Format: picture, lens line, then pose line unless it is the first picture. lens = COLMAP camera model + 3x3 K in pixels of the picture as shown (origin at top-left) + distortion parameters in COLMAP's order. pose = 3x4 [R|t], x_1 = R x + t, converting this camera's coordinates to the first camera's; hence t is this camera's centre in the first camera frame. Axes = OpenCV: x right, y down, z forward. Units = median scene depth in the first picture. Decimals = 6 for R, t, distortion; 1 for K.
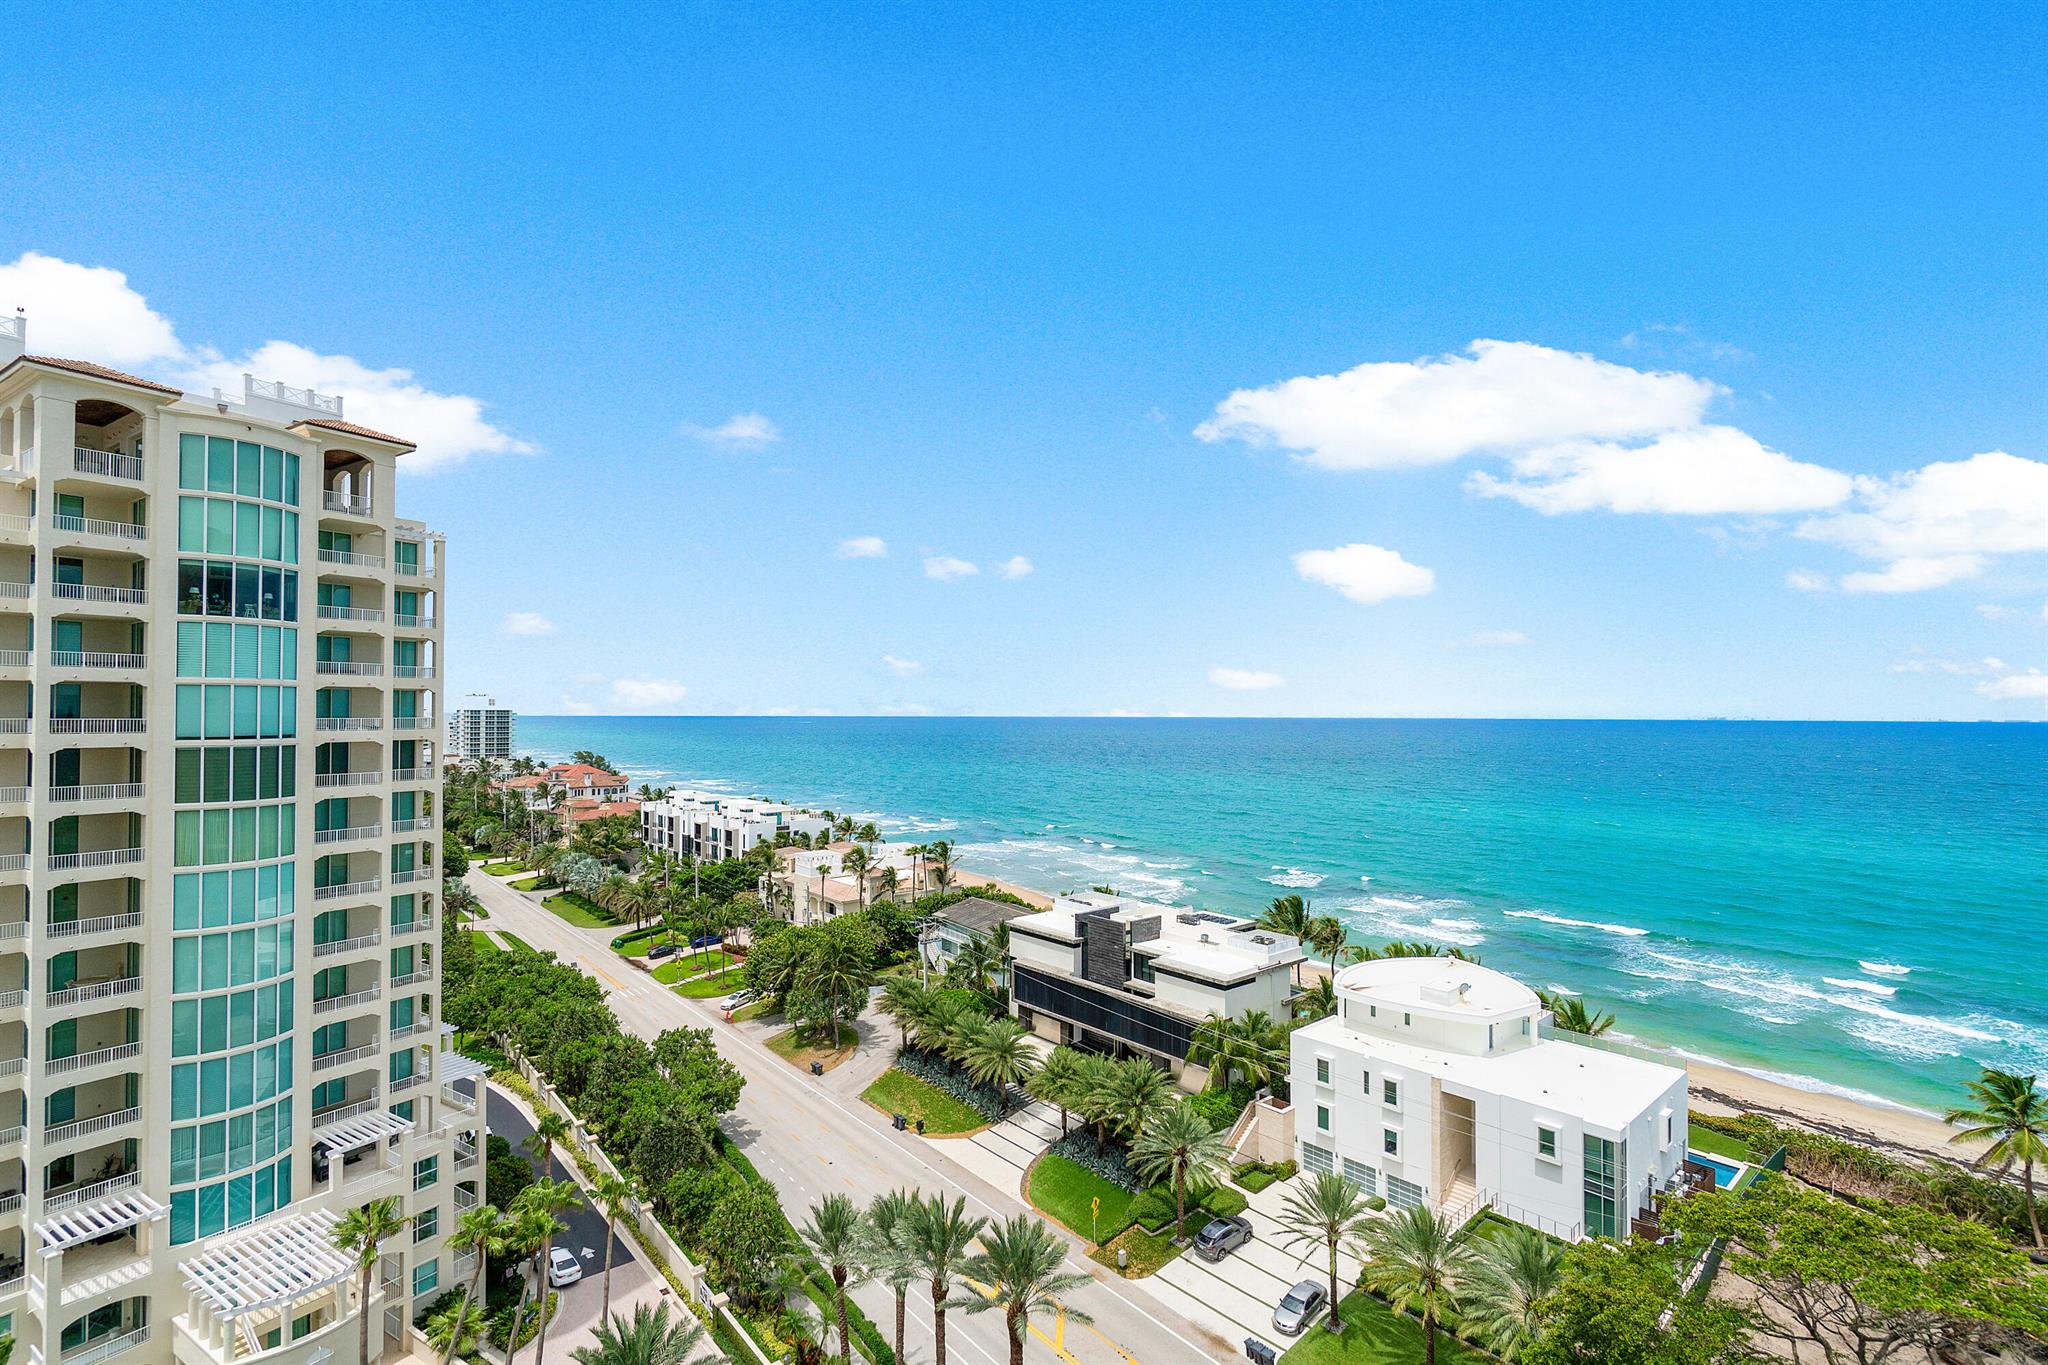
lens RADIAL K [[896.1, 0, 1045.0], [0, 896.1, 703.1], [0, 0, 1]] dist [-0.002759, -0.000239]
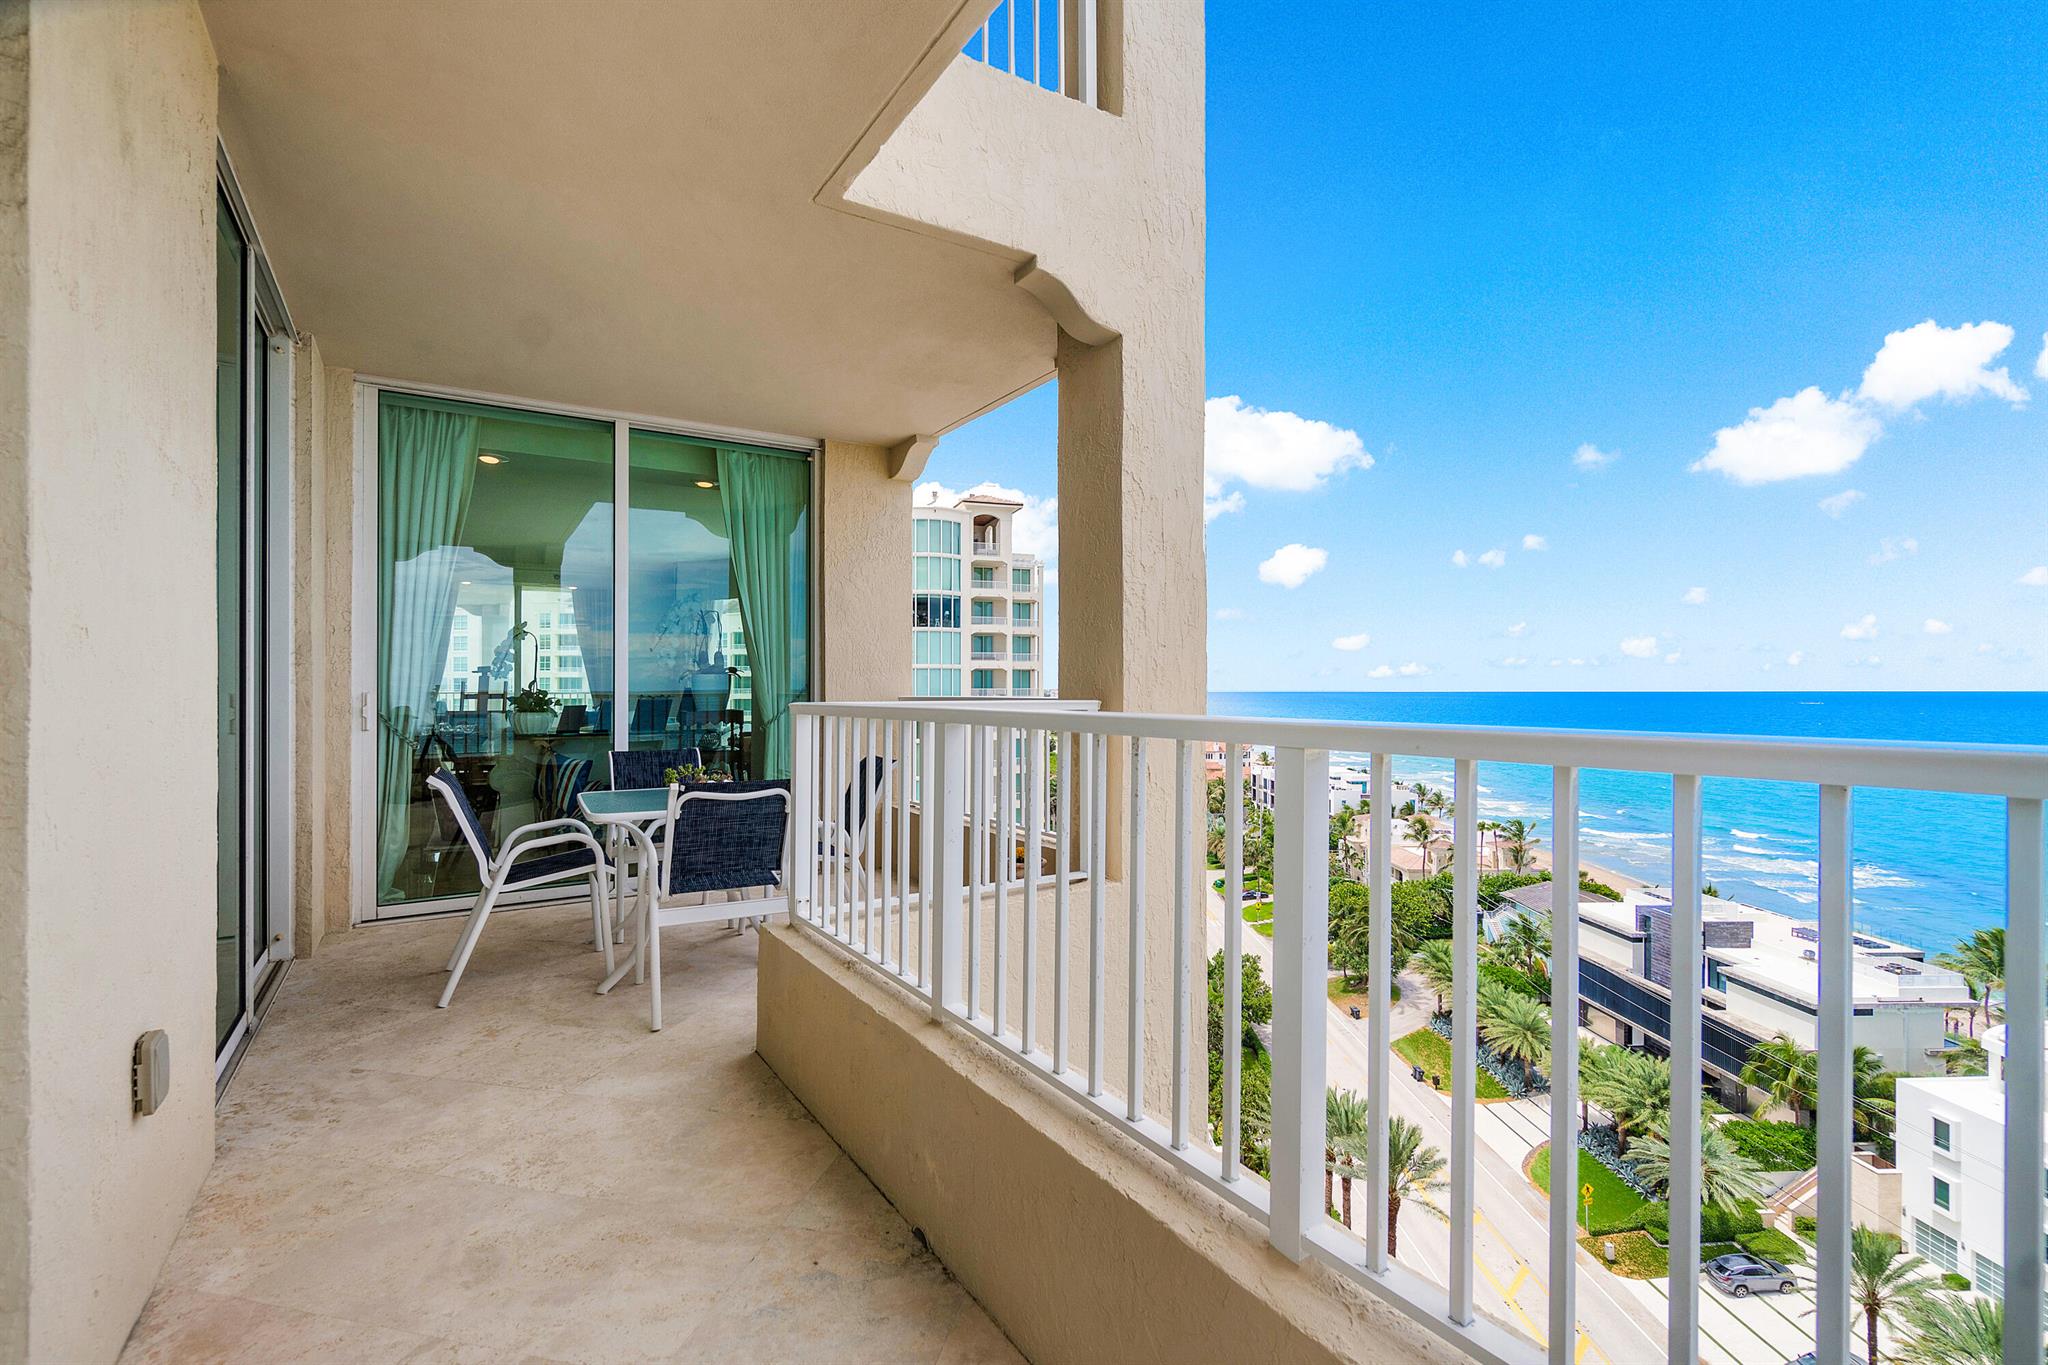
lens RADIAL K [[911.4, 0, 1078.5], [0, 911.4, 684.6], [0, 0, 1]] dist [-0.007802, -0.000236]
pose [[0.790203, -0.004494, -0.612828, 0.165991], [0.008926, 0.999951, 0.004178, 0.002571], [0.612780, -0.008772, 0.790205, -0.078604]]
